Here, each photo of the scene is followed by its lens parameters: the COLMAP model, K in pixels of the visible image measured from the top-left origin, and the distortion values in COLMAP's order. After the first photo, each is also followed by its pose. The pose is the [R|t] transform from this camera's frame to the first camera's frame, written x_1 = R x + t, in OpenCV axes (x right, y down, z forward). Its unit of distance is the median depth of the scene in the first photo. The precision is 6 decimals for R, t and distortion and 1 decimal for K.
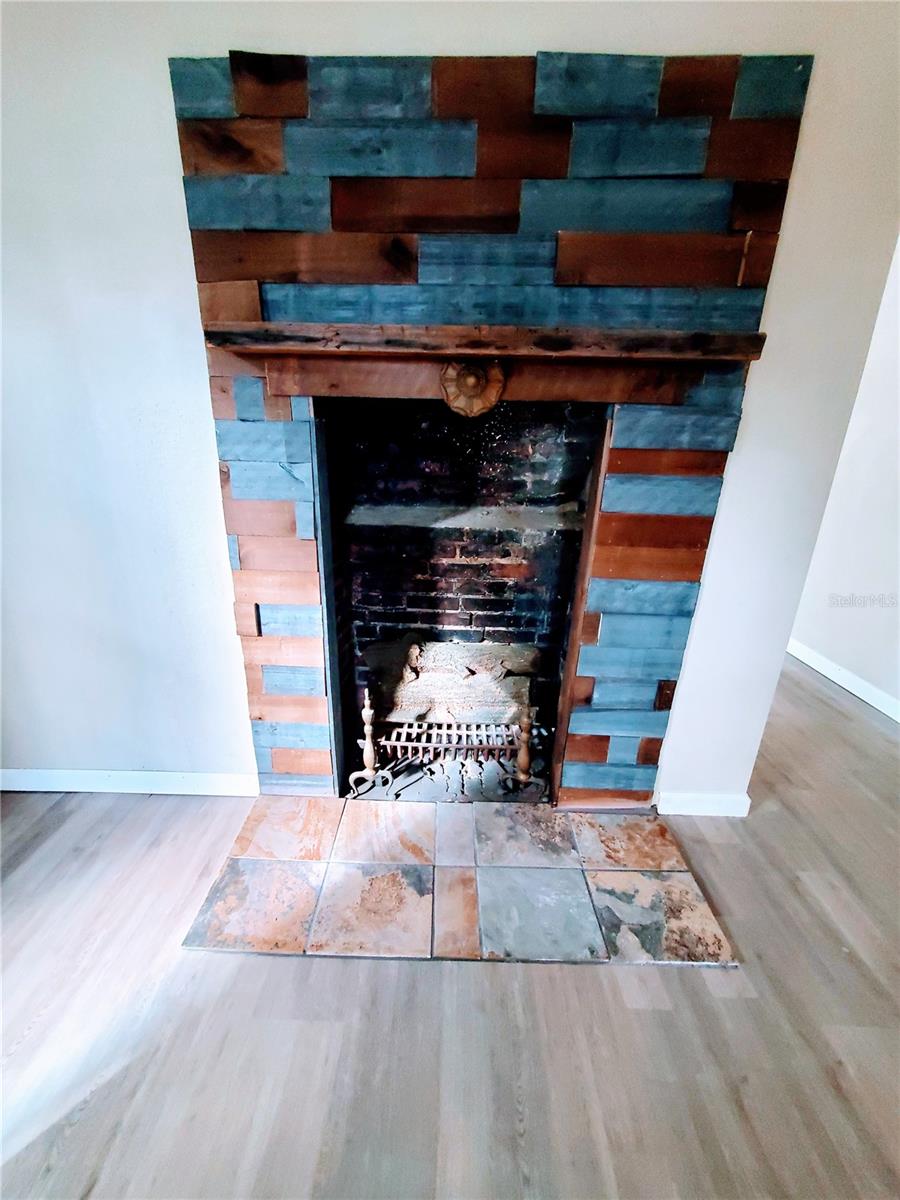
lens RADIAL K [[471.3, 0, 442.4], [0, 471.3, 596.8], [0, 0, 1]] dist [0.000012, -0.001589]
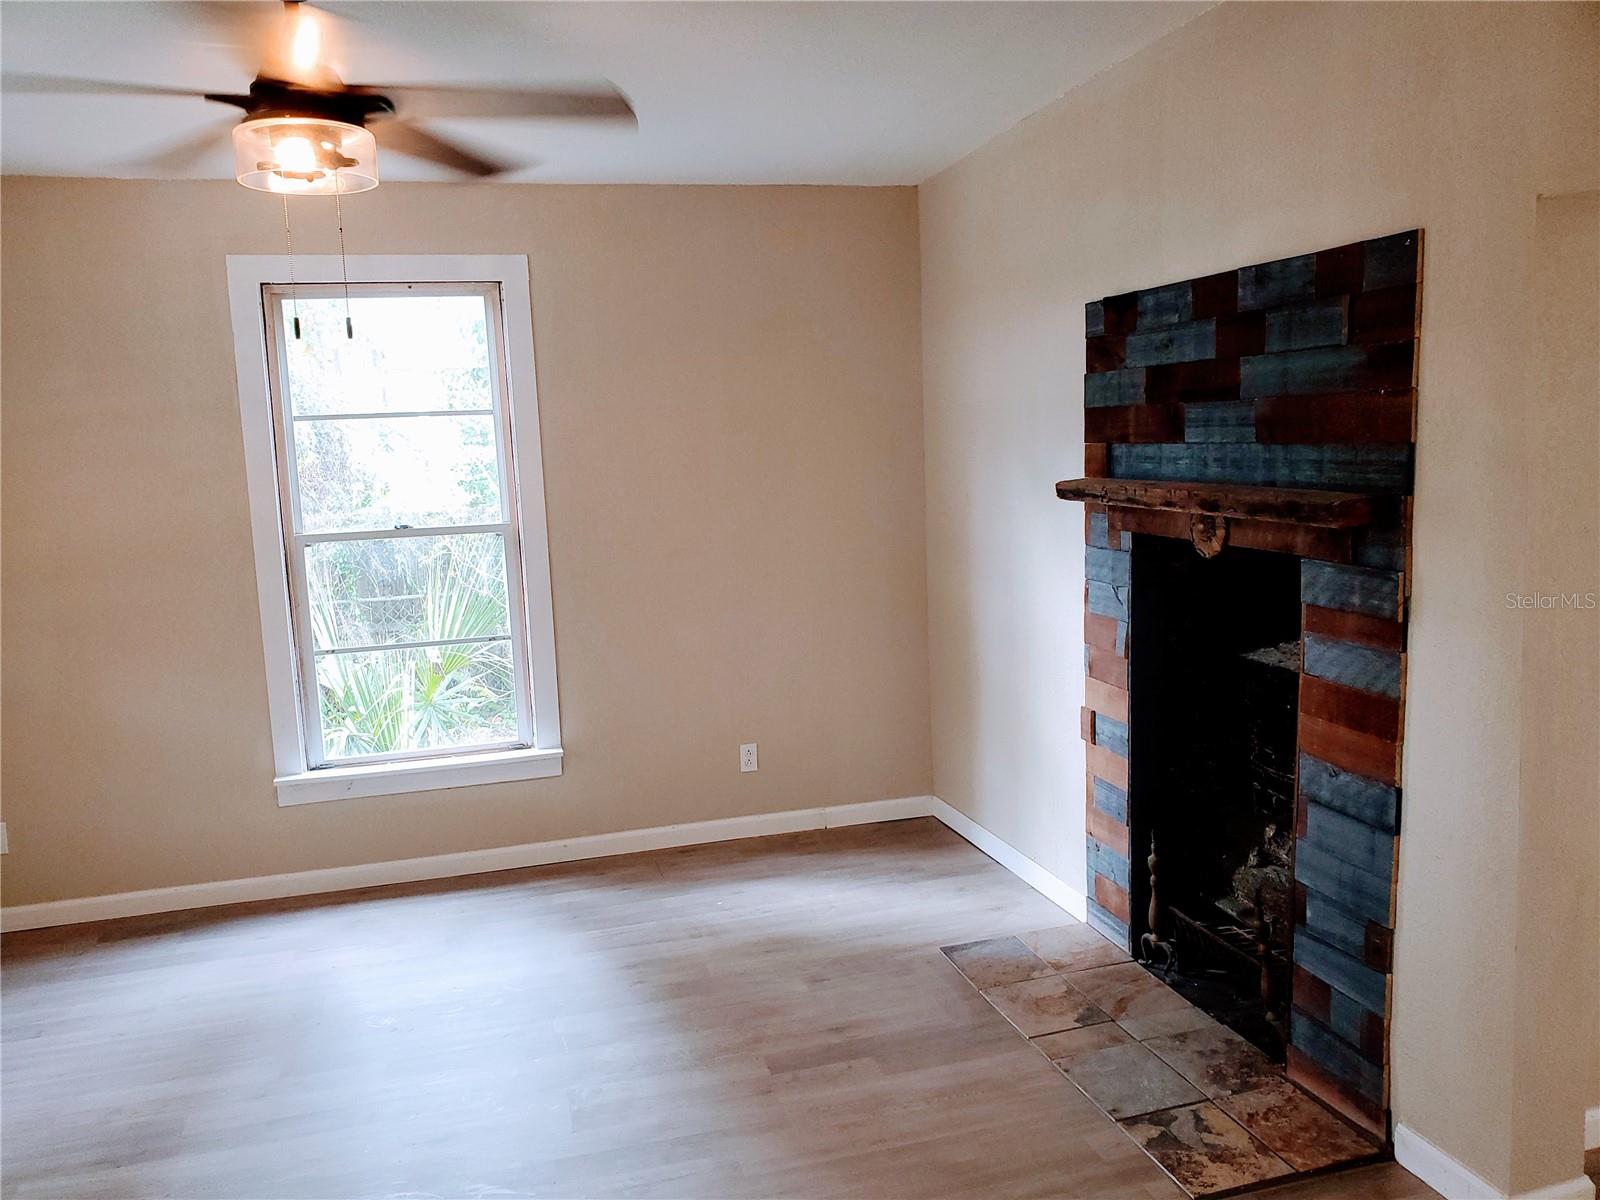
lens RADIAL K [[1253.8, 0, 799.0], [0, 1253.8, 599.6], [0, 0, 1]] dist [0.016951, -0.005227]
pose [[0.298884, 0.097662, -0.949279, 2.523089], [-0.268719, 0.963110, 0.014477, -0.110350], [0.915674, 0.250762, 0.314102, -0.662964]]
